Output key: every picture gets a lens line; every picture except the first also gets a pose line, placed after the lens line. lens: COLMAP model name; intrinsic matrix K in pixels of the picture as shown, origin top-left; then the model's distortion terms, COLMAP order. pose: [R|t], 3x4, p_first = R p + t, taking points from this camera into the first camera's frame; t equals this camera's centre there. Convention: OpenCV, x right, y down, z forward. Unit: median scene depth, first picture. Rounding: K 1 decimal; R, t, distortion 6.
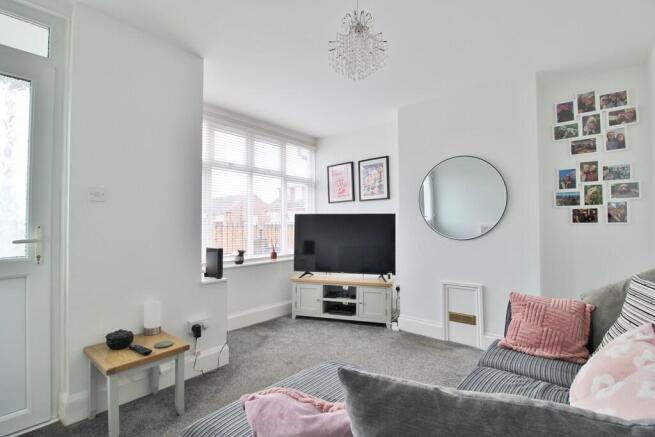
lens RADIAL K [[308.0, 0, 327.5], [0, 308.0, 218.5], [0, 0, 1]] dist [0.001078, 0.000078]
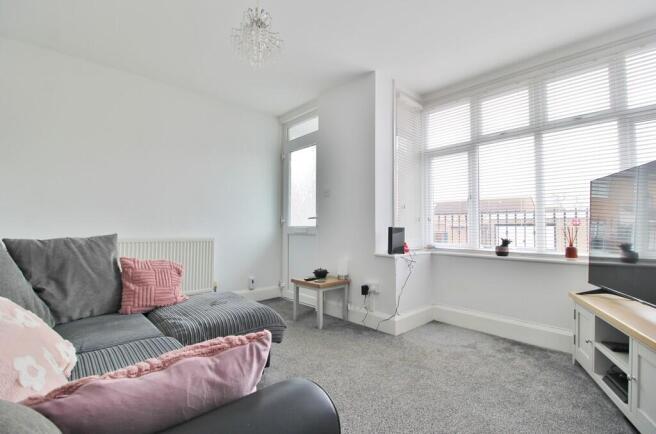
lens RADIAL K [[312.0, 0, 328.0], [0, 312.0, 217.0], [0, 0, 1]] dist [-0.001689, -0.000271]
pose [[-0.118712, -0.026501, -0.992575, 0.603361], [0.017810, 0.999426, -0.028814, 0.066175], [0.992769, -0.021099, -0.118172, 0.690904]]
